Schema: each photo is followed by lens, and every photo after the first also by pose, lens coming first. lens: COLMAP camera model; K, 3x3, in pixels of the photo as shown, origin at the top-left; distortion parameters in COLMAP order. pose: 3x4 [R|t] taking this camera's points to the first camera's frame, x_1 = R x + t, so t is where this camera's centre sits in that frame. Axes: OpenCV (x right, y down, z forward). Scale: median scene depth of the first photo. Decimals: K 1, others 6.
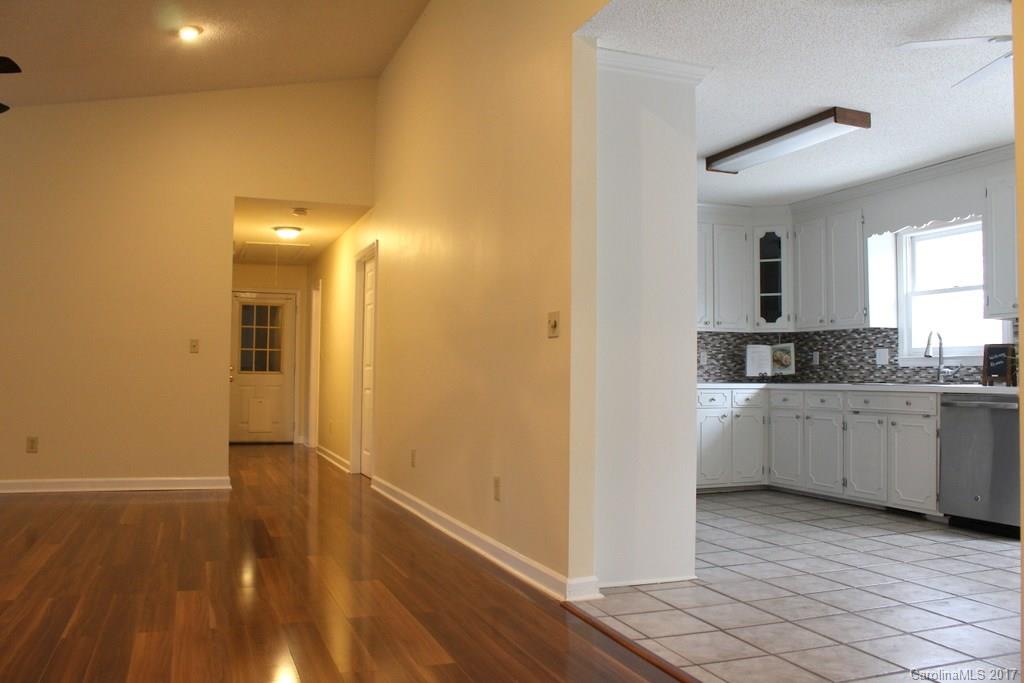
lens RADIAL K [[871.2, 0, 510.9], [0, 871.2, 341.4], [0, 0, 1]] dist [-0.128354, 0.068041]
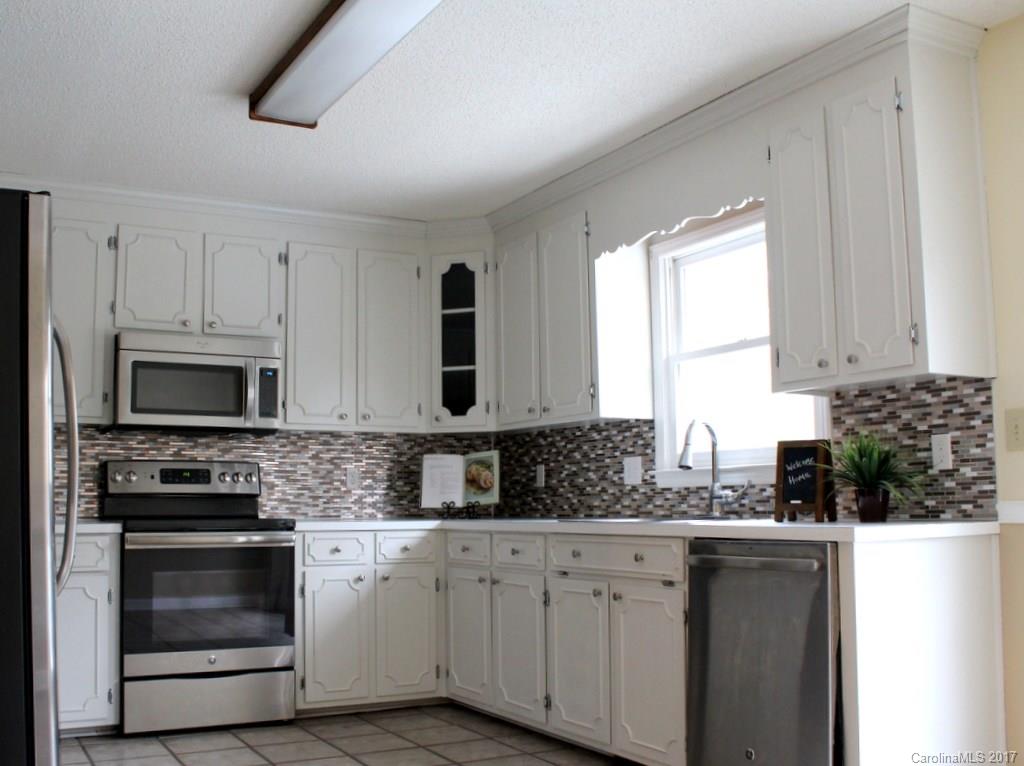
lens RADIAL K [[1049.8, 0, 457.3], [0, 1049.8, 405.5], [0, 0, 1]] dist [-0.139429, 0.000000]
pose [[0.994558, -0.004894, 0.104066, 0.247360], [0.010752, 0.998384, -0.055800, 0.012125], [-0.103624, 0.056615, 0.993004, 0.316949]]
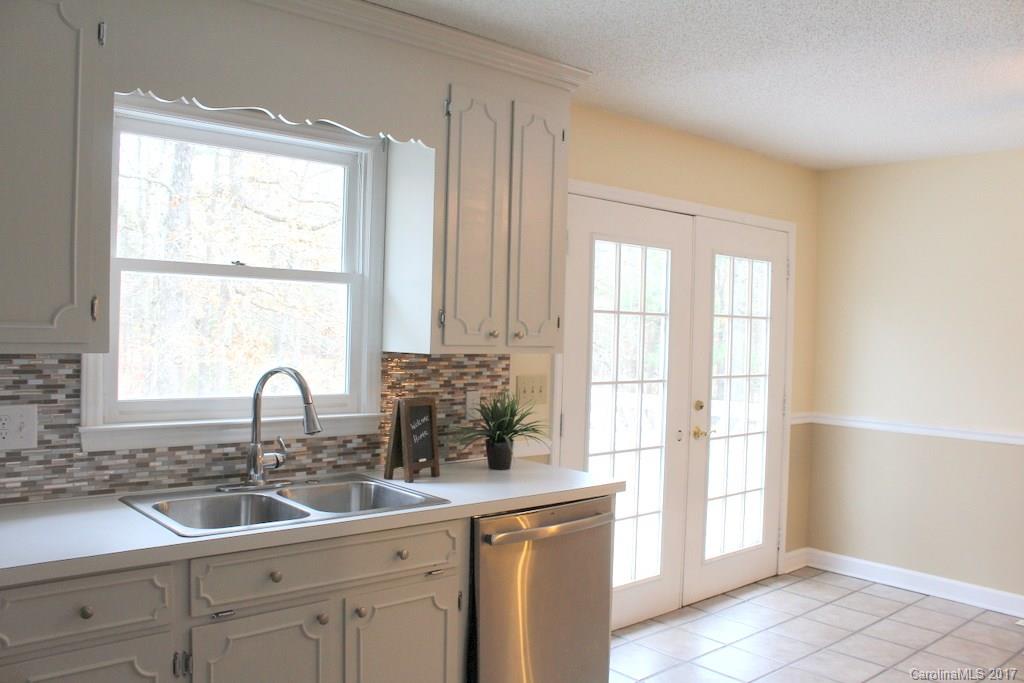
lens RADIAL K [[871.2, 0, 511.3], [0, 871.2, 338.1], [0, 0, 1]] dist [-0.128354, 0.068041]
pose [[-0.350198, -0.032622, 0.936107, 0.041084], [-0.067613, 0.997667, 0.009473, -0.036167], [-0.934232, -0.059975, -0.351587, 0.934134]]
